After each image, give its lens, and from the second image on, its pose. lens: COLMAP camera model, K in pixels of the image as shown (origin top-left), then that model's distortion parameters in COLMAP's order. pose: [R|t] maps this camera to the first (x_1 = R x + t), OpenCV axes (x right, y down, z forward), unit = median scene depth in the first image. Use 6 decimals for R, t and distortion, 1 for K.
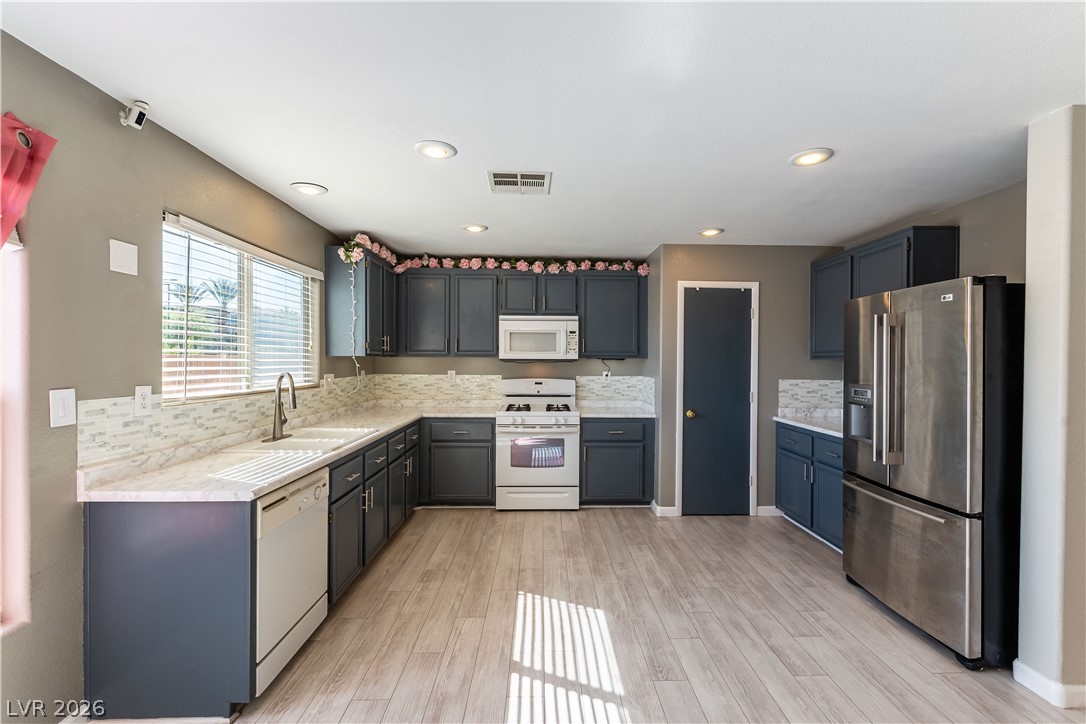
lens RADIAL K [[475.3, 0, 558.2], [0, 475.3, 362.6], [0, 0, 1]] dist [-0.000335, -0.002130]
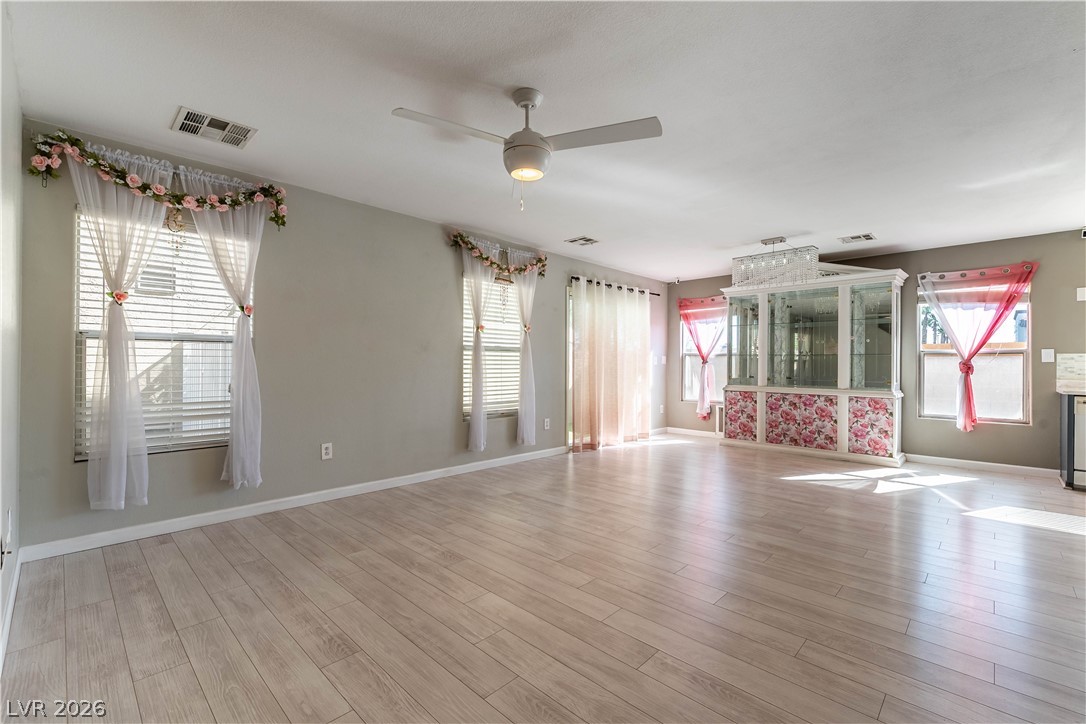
lens RADIAL K [[475.3, 0, 541.4], [0, 475.3, 361.1], [0, 0, 1]] dist [-0.000335, -0.002130]
pose [[-0.725657, -0.014963, -0.687894, 1.404385], [-0.014788, 0.999872, -0.006149, 0.087582], [0.687898, 0.005711, -0.725785, 0.450521]]
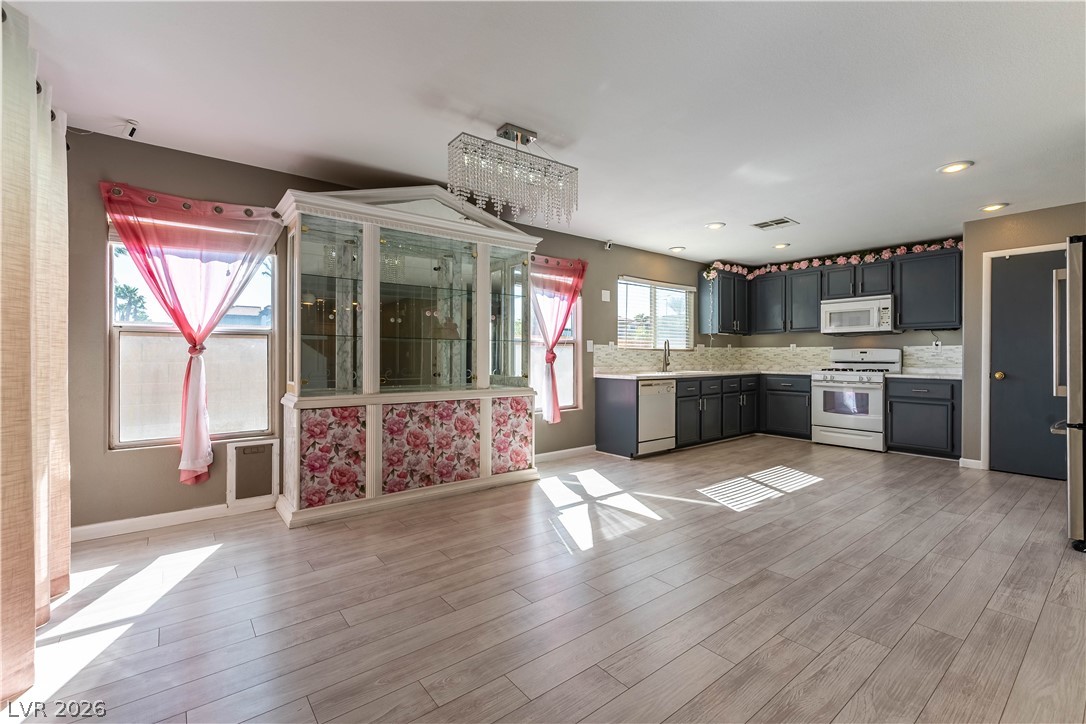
lens RADIAL K [[475.3, 0, 551.7], [0, 475.3, 356.8], [0, 0, 1]] dist [-0.000335, -0.002130]
pose [[0.597412, -0.005798, -0.801914, 0.620372], [-0.002399, 0.999956, -0.009017, 0.090743], [0.801931, 0.007311, 0.597372, -0.507320]]
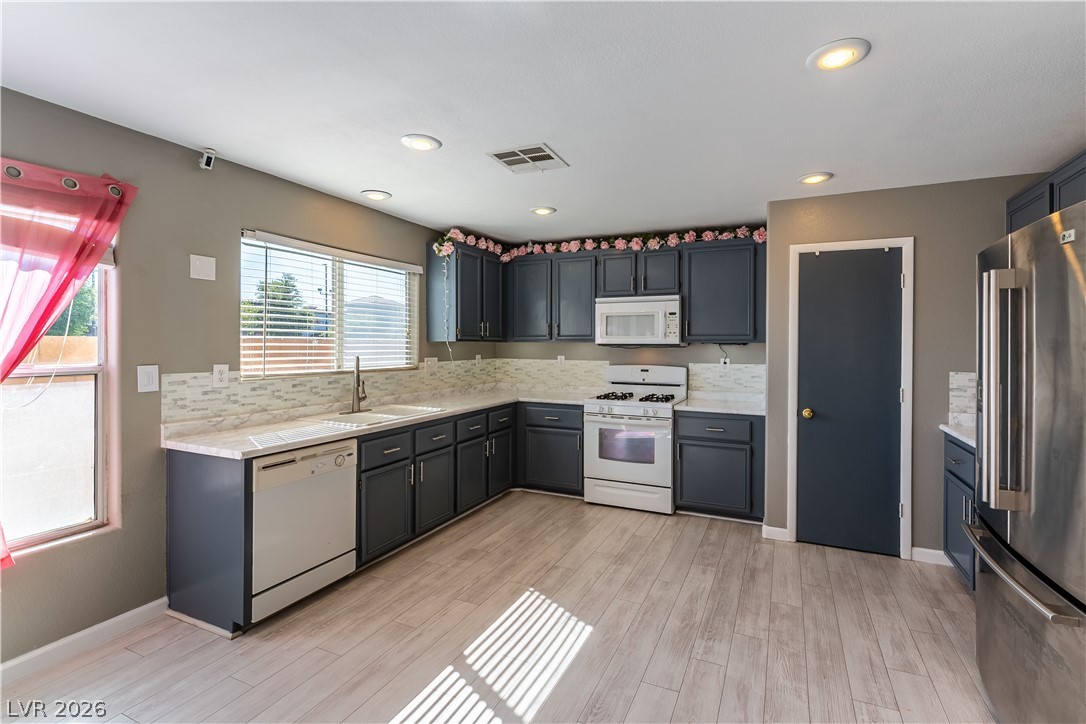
lens RADIAL K [[491.3, 0, 566.6], [0, 491.3, 344.4], [0, 0, 1]] dist [0.000930, -0.002789]
pose [[0.898508, -0.001604, -0.438955, 0.322533], [-0.002083, 0.999966, -0.007920, 0.001495], [0.438953, 0.008030, 0.898474, 0.111577]]
